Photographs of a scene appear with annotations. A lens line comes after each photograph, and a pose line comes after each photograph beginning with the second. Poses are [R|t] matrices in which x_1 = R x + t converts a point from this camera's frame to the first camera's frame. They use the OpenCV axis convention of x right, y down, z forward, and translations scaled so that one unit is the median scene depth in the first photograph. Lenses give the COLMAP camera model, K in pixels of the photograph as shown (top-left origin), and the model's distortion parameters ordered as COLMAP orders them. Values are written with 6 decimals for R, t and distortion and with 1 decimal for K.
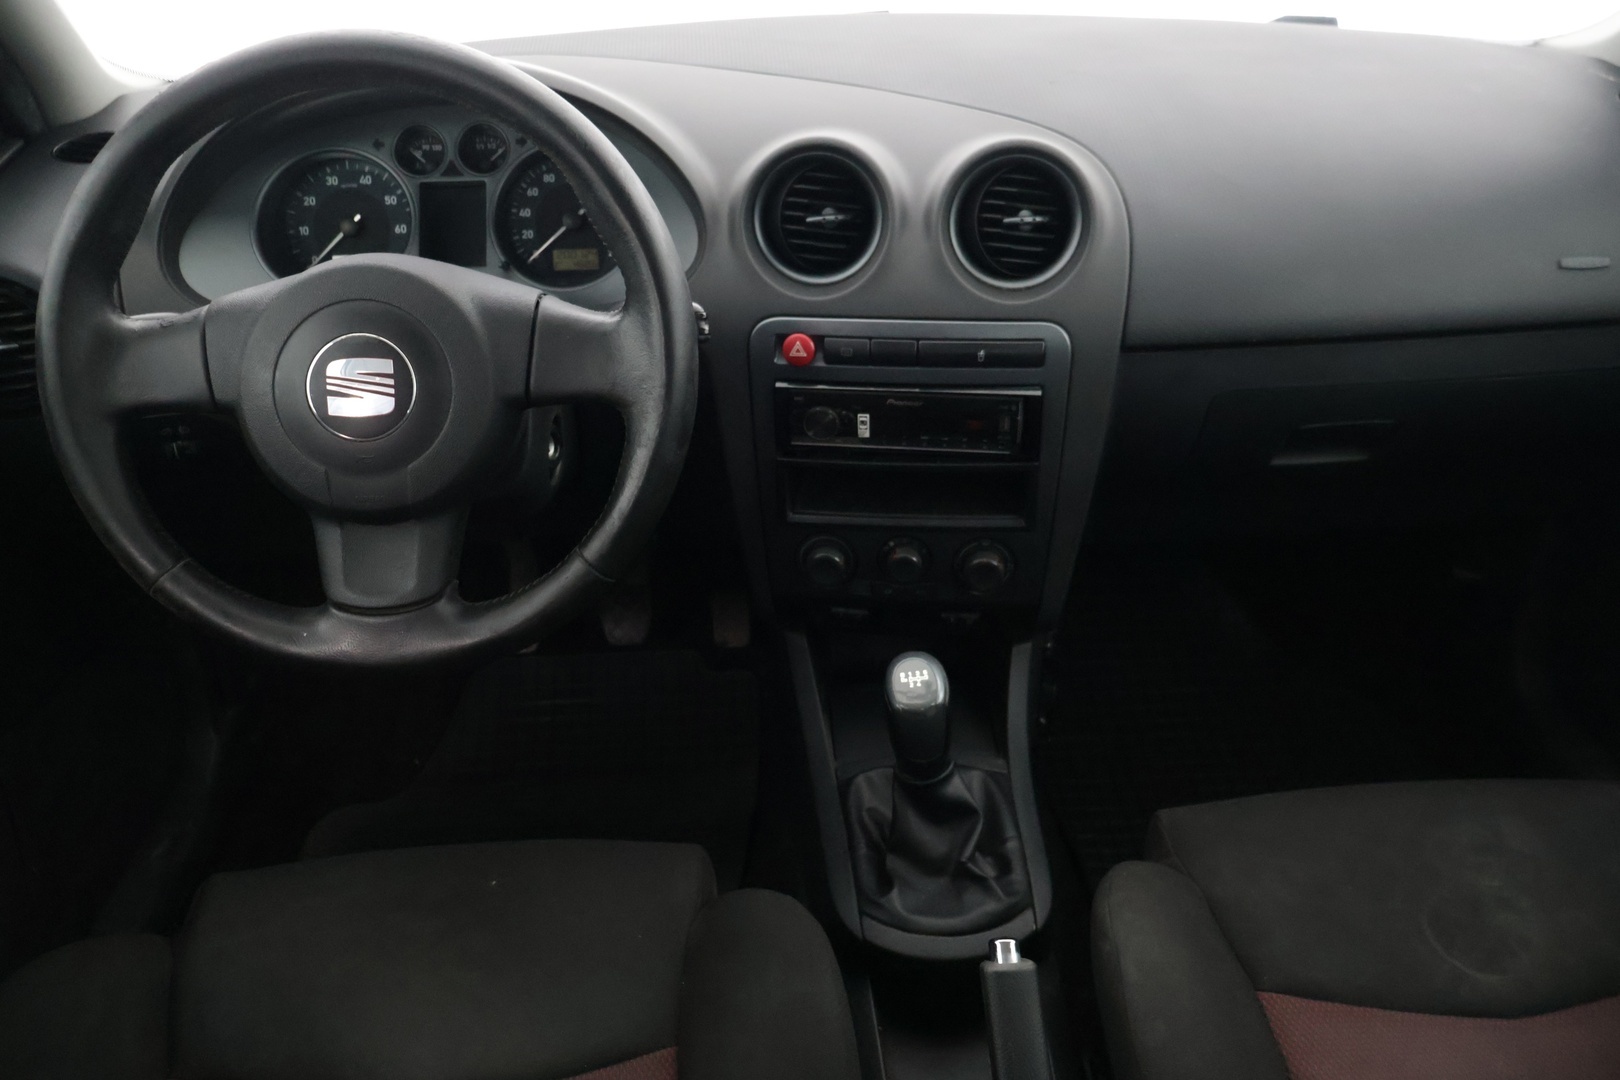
lens RADIAL K [[1392.8, 0, 810.0], [0, 1392.8, 540.0], [0, 0, 1]] dist [0.016244, 0.005351]
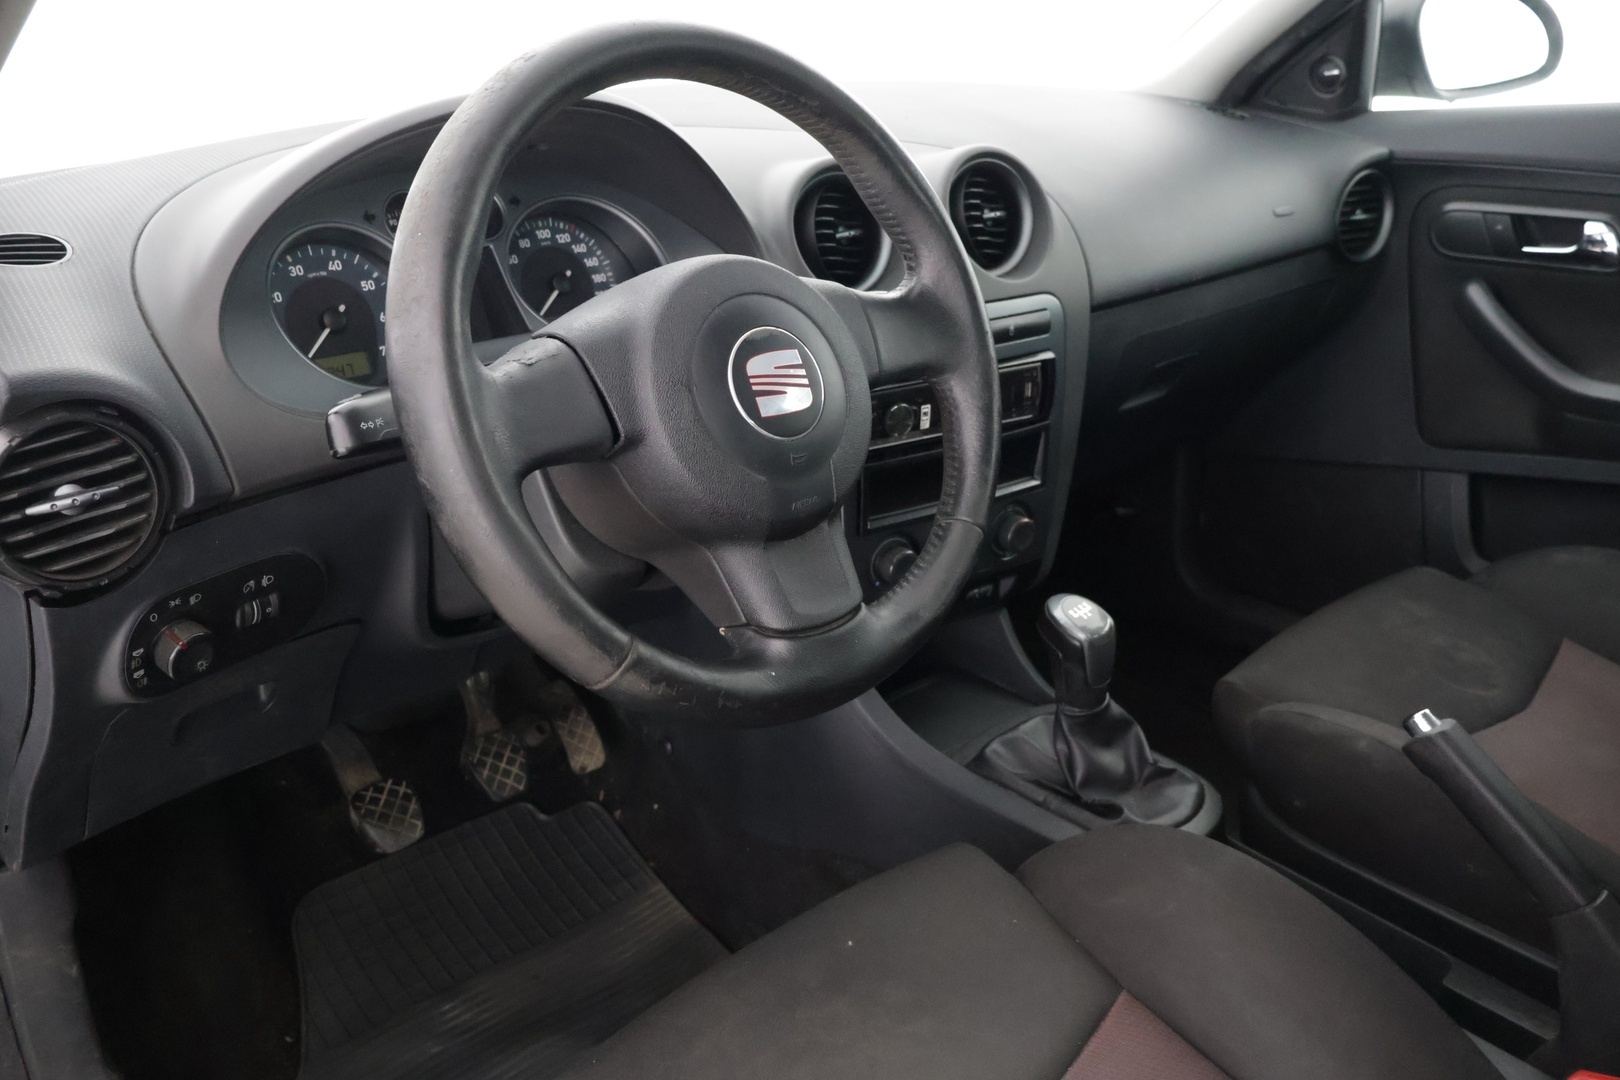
lens RADIAL K [[1392.8, 0, 810.0], [0, 1392.8, 540.0], [0, 0, 1]] dist [0.016244, 0.005351]
pose [[0.777209, -0.223068, 0.588377, -0.676442], [0.307310, 0.950518, -0.045573, 0.028536], [-0.549097, 0.216234, 0.807301, 0.211894]]
